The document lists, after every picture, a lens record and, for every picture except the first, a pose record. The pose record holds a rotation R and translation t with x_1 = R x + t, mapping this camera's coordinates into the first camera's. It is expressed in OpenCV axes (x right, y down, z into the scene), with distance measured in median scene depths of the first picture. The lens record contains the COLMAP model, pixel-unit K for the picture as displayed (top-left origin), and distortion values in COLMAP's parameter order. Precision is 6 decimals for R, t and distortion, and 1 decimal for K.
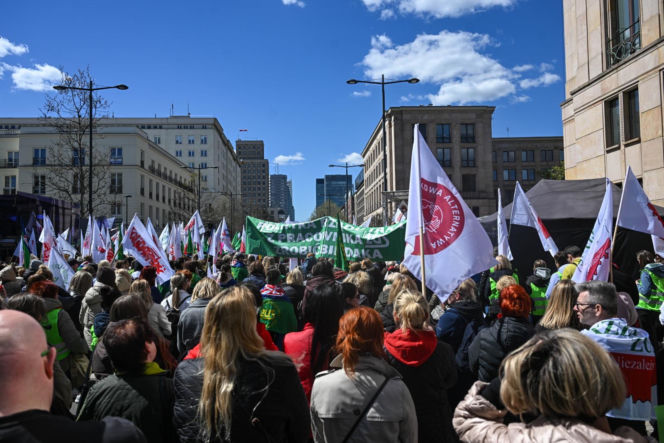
lens RADIAL K [[532.8, 0, 332.0], [0, 532.8, 221.5], [0, 0, 1]] dist [0.001722, 0.001384]
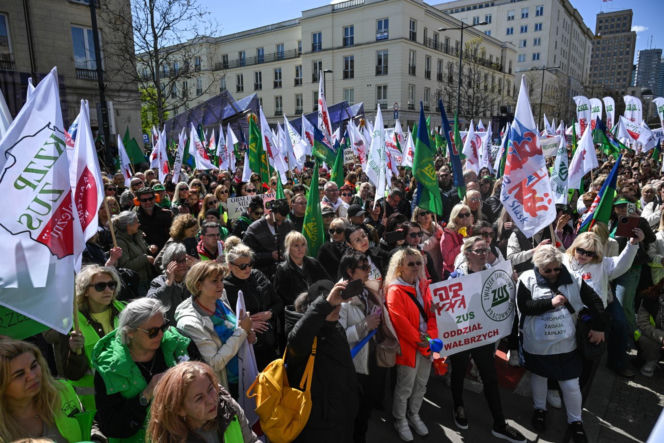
lens RADIAL K [[443.6, 0, 332.0], [0, 443.6, 221.5], [0, 0, 1]] dist [0.003029, 0.000651]
pose [[0.760998, 0.128490, -0.635903, 0.027510], [0.032216, 0.971497, 0.234853, 0.007128], [0.647954, -0.199209, 0.735168, 0.325832]]
